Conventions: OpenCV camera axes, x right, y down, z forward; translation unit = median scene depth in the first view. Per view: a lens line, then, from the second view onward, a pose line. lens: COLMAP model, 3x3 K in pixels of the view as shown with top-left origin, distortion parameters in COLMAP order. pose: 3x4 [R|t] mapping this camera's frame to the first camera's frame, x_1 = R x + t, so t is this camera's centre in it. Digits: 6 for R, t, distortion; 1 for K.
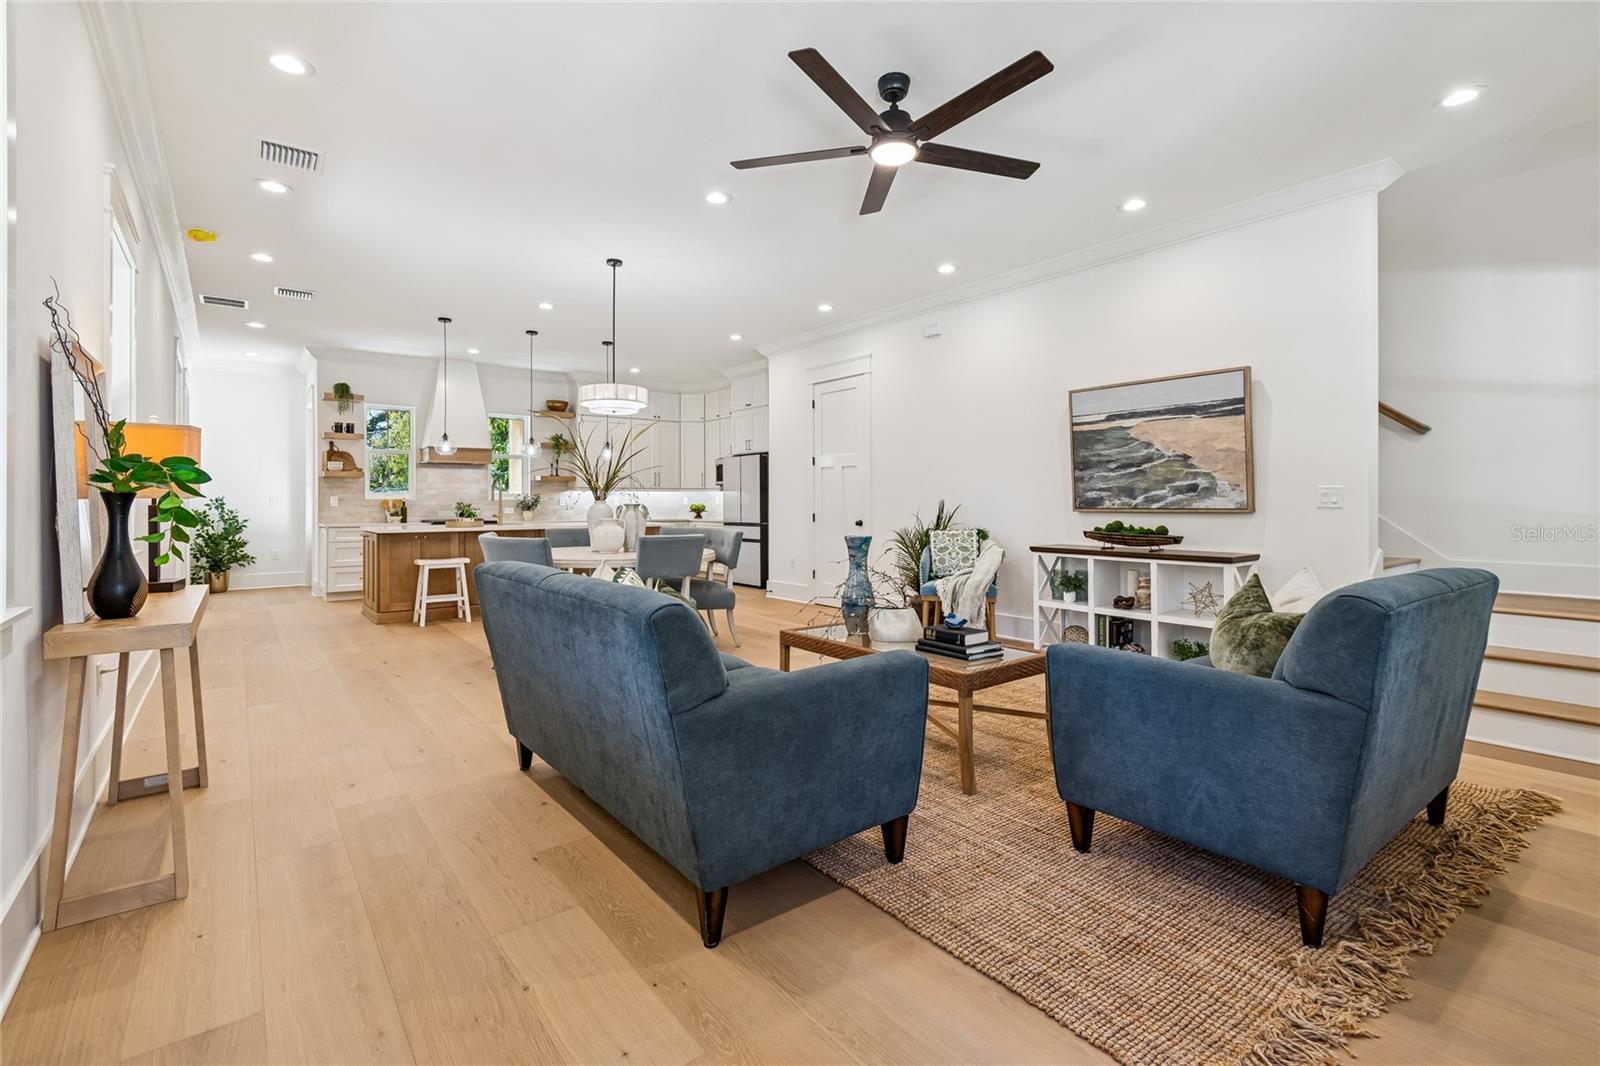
lens RADIAL K [[713.1, 0, 804.1], [0, 713.1, 498.4], [0, 0, 1]] dist [0.000958, -0.000321]
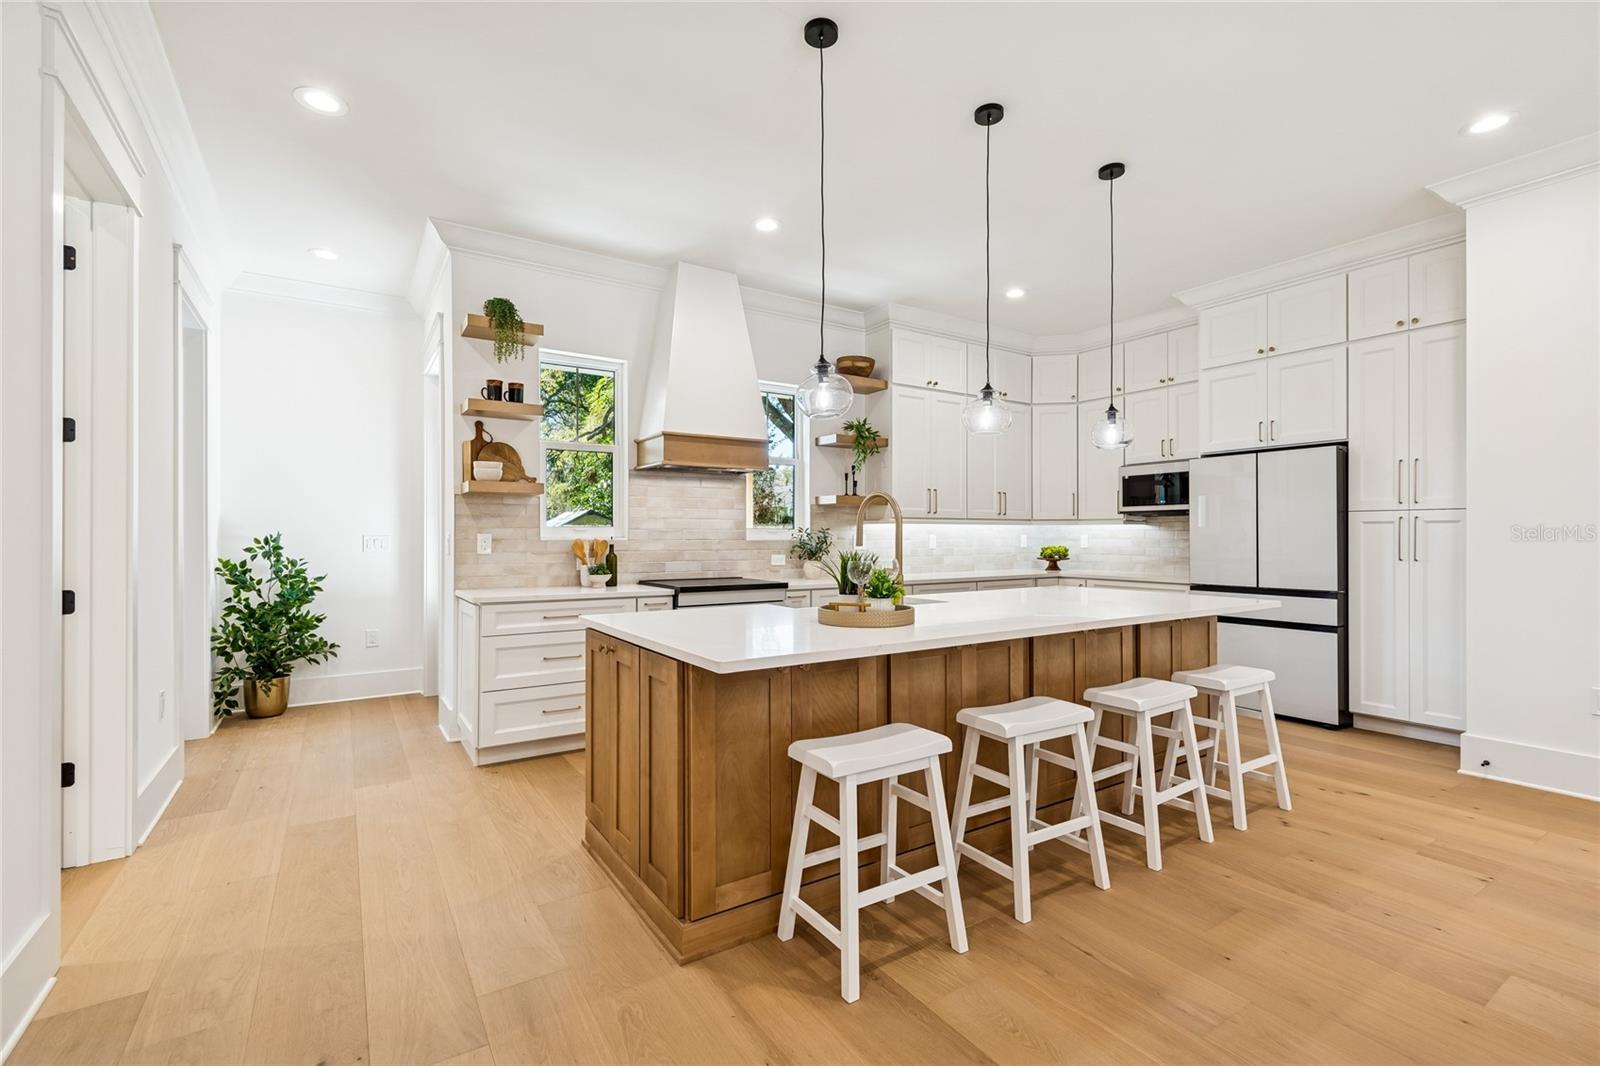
lens RADIAL K [[713.1, 0, 809.7], [0, 713.1, 534.1], [0, 0, 1]] dist [0.000958, -0.000321]
pose [[0.995736, 0.001700, -0.092231, -0.378511], [-0.001524, 0.999997, 0.001975, -0.003833], [0.092234, -0.001826, 0.995736, 0.516232]]
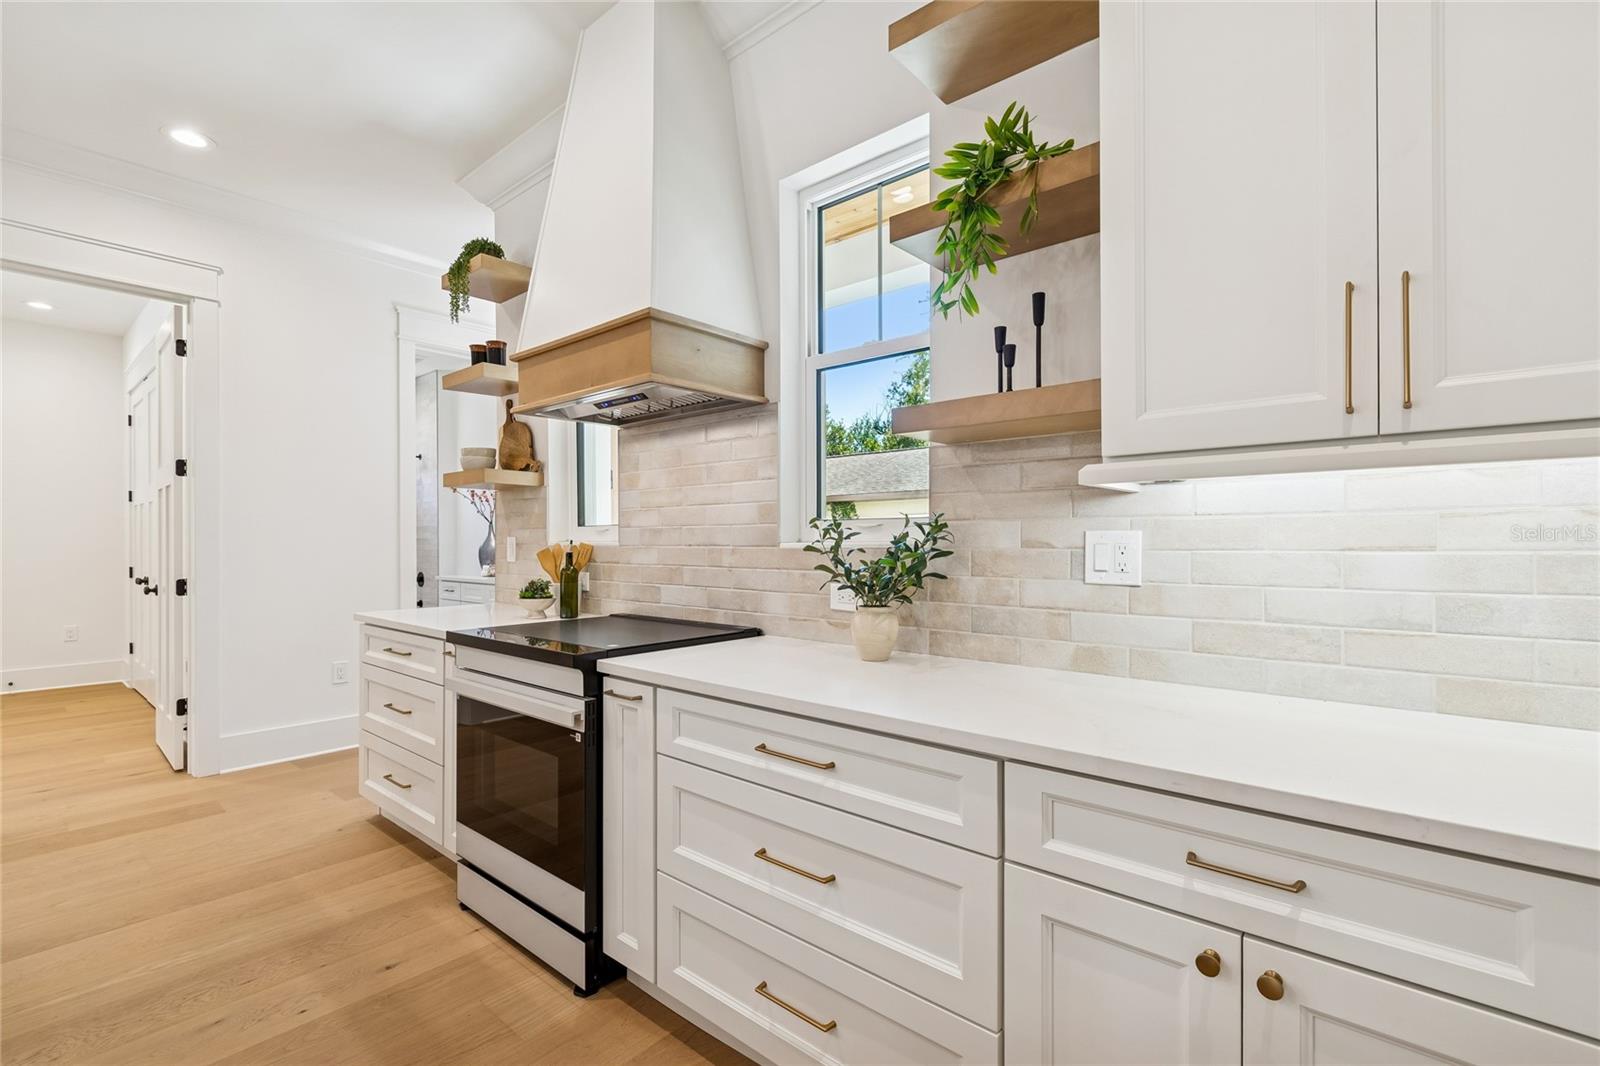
lens RADIAL K [[713.1, 0, 809.8], [0, 713.1, 541.7], [0, 0, 1]] dist [0.000958, -0.000321]
pose [[0.188961, 0.000967, -0.981984, -0.227873], [0.005269, 0.999984, 0.001999, -0.000038], [0.981970, -0.005552, 0.188953, 1.055158]]
